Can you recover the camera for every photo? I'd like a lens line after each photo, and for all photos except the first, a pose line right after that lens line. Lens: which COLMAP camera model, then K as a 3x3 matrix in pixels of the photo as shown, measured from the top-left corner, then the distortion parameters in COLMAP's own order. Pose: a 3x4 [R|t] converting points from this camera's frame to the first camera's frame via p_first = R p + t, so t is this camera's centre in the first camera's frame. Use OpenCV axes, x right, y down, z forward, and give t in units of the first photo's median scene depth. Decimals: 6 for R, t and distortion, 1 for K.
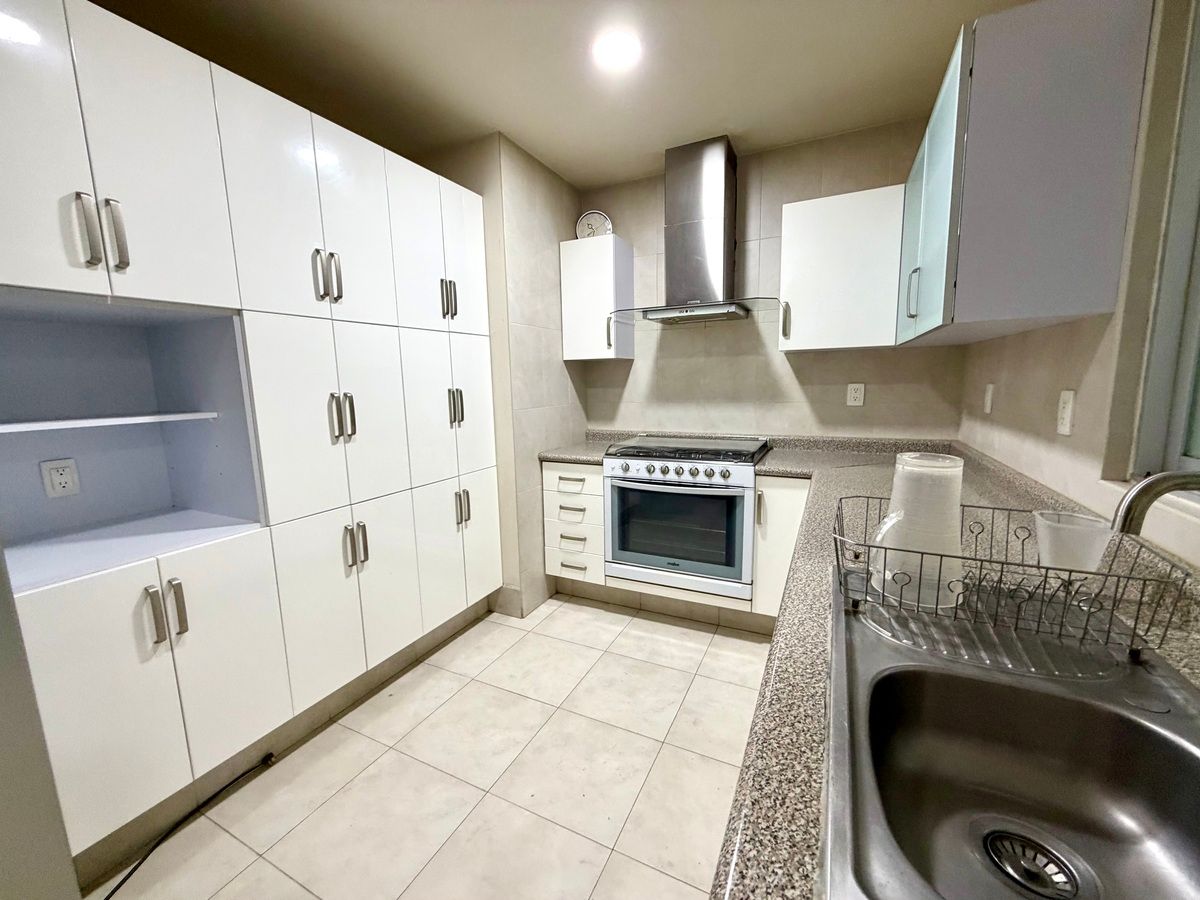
lens RADIAL K [[479.8, 0, 596.4], [0, 479.8, 450.2], [0, 0, 1]] dist [0.003121, -0.000084]
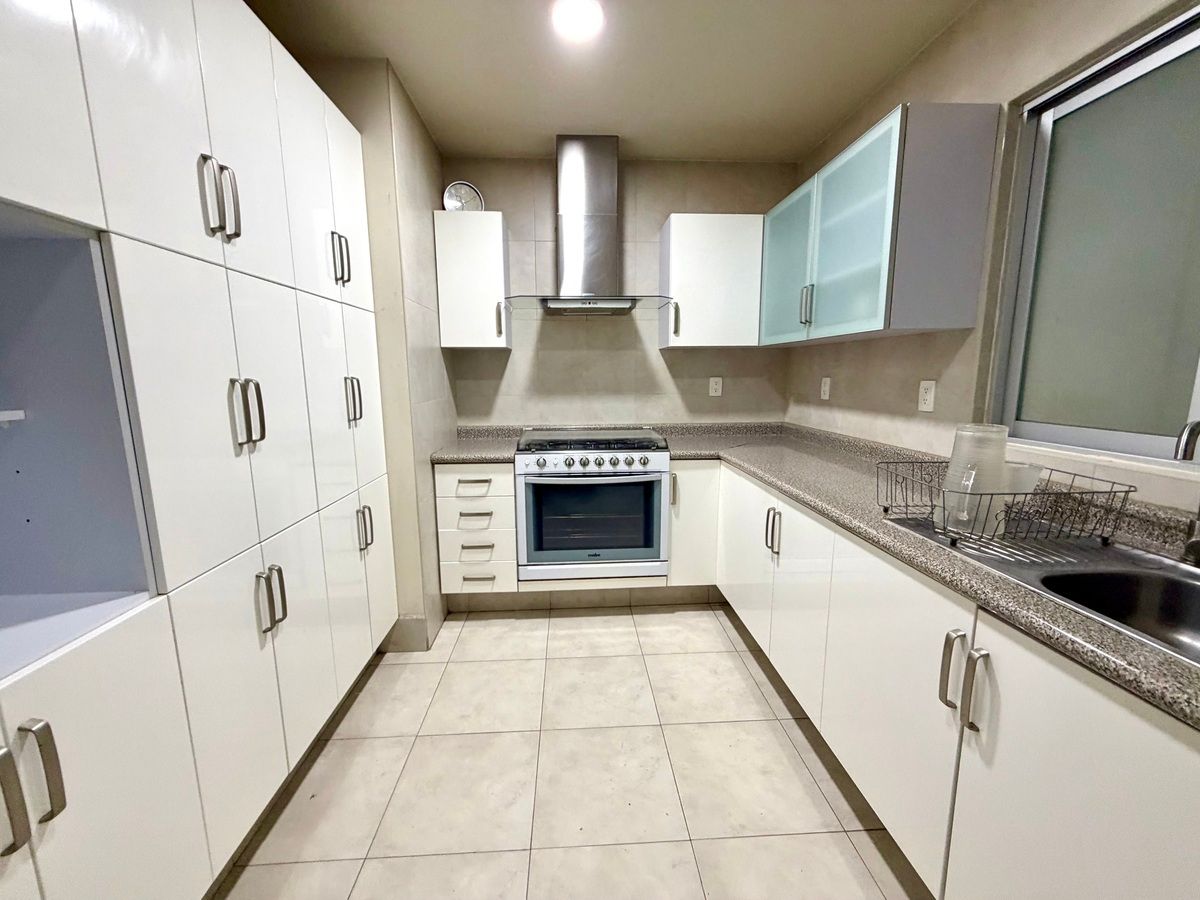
lens RADIAL K [[479.8, 0, 596.4], [0, 479.8, 450.2], [0, 0, 1]] dist [0.003121, -0.000084]
pose [[0.868789, -0.062918, 0.491169, -0.310860], [0.059812, 0.997966, 0.022043, -0.003457], [-0.491557, 0.010227, 0.870786, 0.121074]]
